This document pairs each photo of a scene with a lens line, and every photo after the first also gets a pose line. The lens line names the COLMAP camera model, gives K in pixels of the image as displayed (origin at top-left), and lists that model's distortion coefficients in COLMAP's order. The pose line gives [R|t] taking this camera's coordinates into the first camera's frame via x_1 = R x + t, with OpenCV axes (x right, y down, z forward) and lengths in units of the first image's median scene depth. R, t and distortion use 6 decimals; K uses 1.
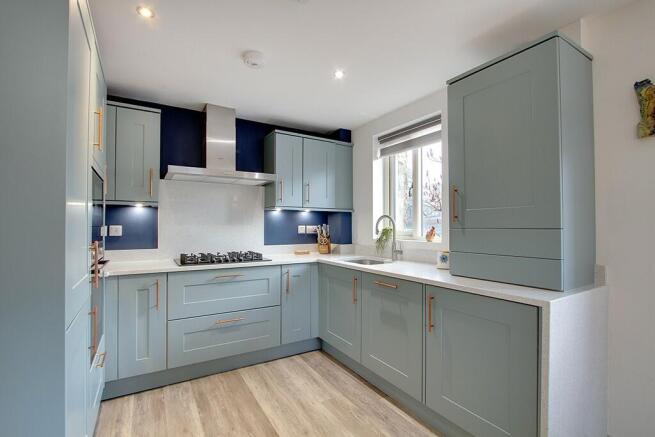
lens RADIAL K [[302.2, 0, 331.7], [0, 302.2, 223.1], [0, 0, 1]] dist [-0.012368, 0.000122]
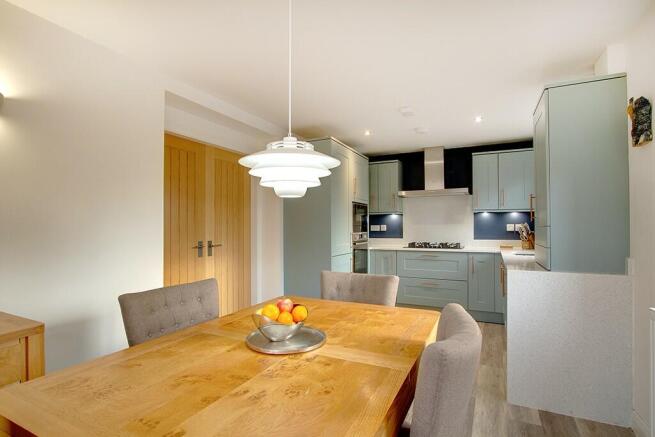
lens RADIAL K [[302.2, 0, 331.7], [0, 302.2, 223.1], [0, 0, 1]] dist [-0.012368, 0.000122]
pose [[0.554334, -0.009876, -0.832236, 0.635136], [0.015602, 0.999877, -0.001473, -0.006574], [0.832148, -0.012168, 0.554420, -0.294843]]
